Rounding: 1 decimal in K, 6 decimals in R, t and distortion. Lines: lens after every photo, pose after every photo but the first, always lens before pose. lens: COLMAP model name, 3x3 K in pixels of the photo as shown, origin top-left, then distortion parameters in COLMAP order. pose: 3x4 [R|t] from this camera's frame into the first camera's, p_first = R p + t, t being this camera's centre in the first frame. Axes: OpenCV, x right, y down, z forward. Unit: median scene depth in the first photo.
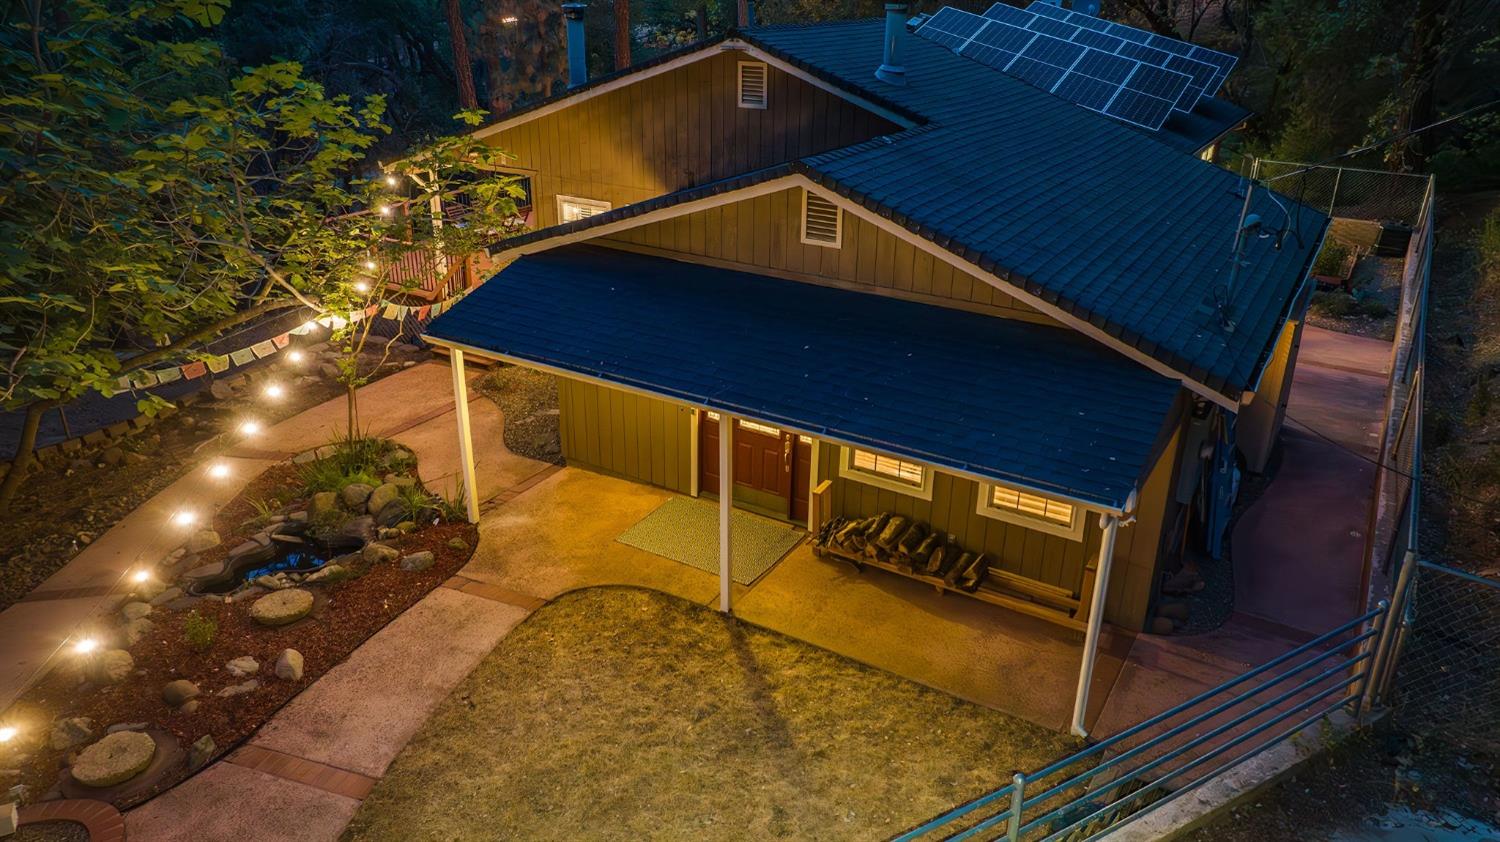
lens RADIAL K [[1055.8, 0, 751.6], [0, 1055.8, 414.9], [0, 0, 1]] dist [-0.017046, -0.006004]
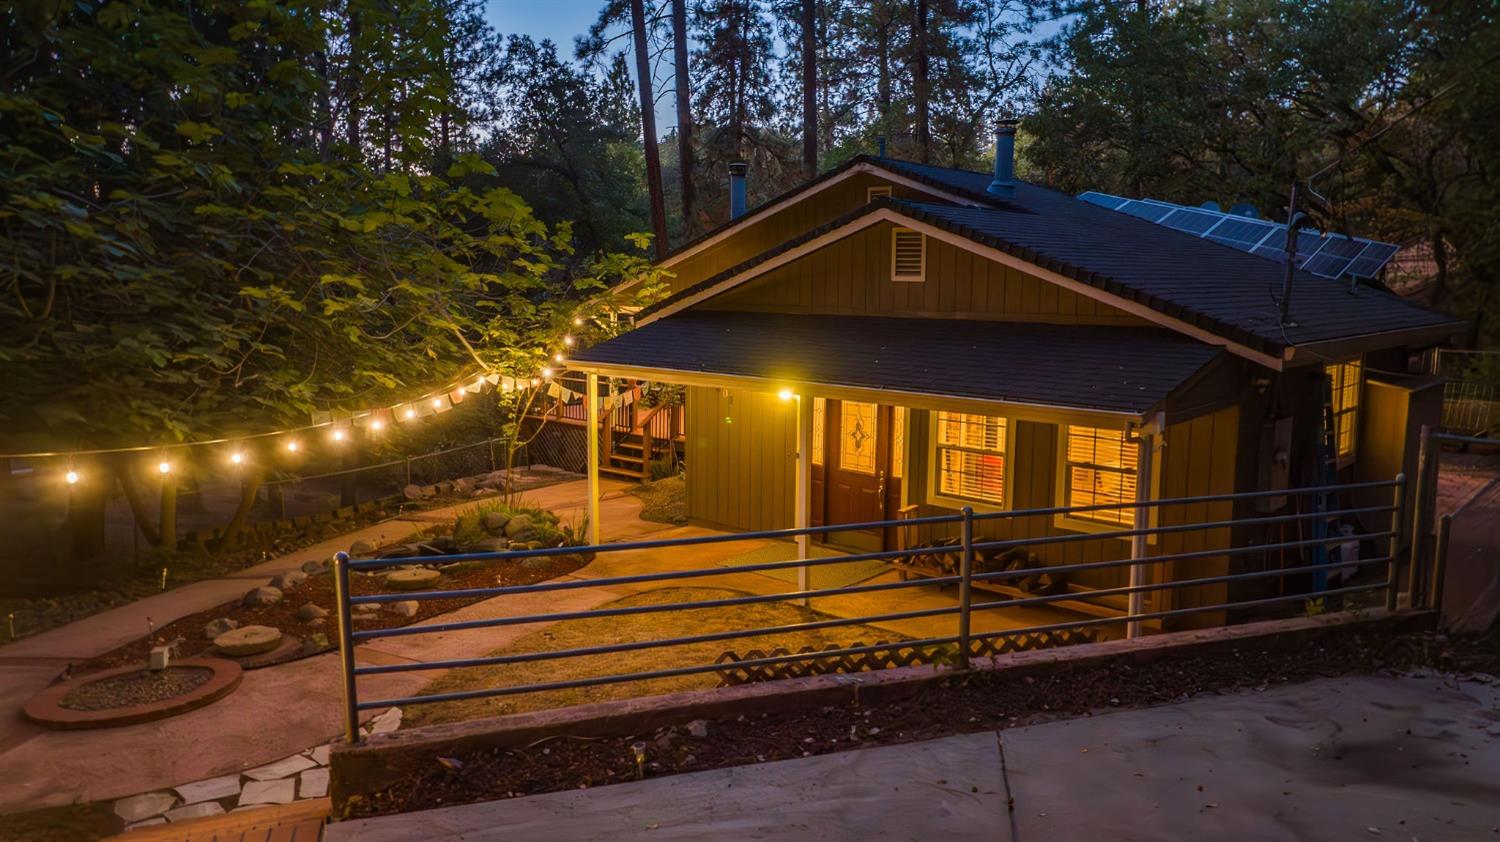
lens RADIAL K [[1055.8, 0, 751.6], [0, 1055.8, 414.9], [0, 0, 1]] dist [-0.017046, -0.006004]
pose [[0.979717, 0.020272, -0.199360, 0.120178], [-0.073824, 0.961409, -0.265034, 0.264208], [0.186293, 0.274376, 0.943405, -0.041795]]
